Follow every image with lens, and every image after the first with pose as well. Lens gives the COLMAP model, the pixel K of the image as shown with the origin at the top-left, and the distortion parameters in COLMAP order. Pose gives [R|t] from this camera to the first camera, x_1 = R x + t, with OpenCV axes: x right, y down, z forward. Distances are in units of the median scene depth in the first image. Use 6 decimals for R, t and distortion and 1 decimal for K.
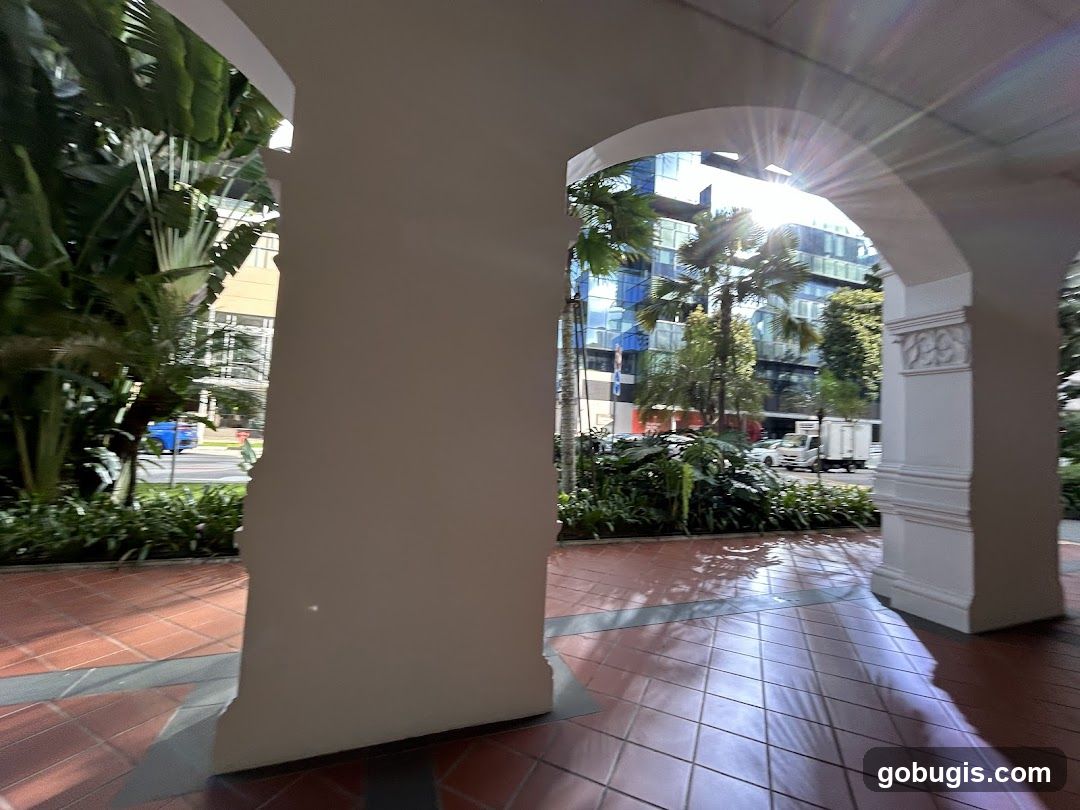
lens RADIAL K [[436.2, 0, 539.4], [0, 436.2, 403.8], [0, 0, 1]] dist [0.000565, 0.000451]
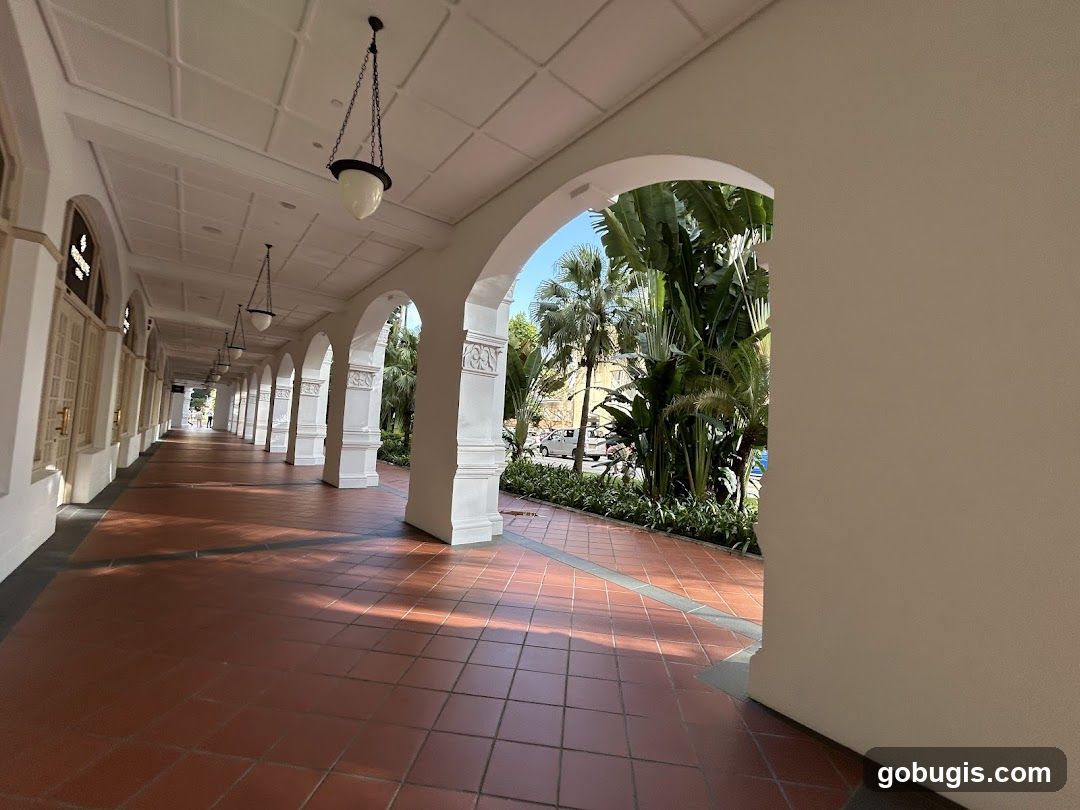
lens RADIAL K [[436.2, 0, 539.4], [0, 436.2, 403.8], [0, 0, 1]] dist [0.000565, 0.000451]
pose [[0.333210, -0.086723, -0.938856, 0.132745], [0.020894, 0.996196, -0.084604, 0.002558], [0.942621, 0.008575, 0.333754, -0.038139]]
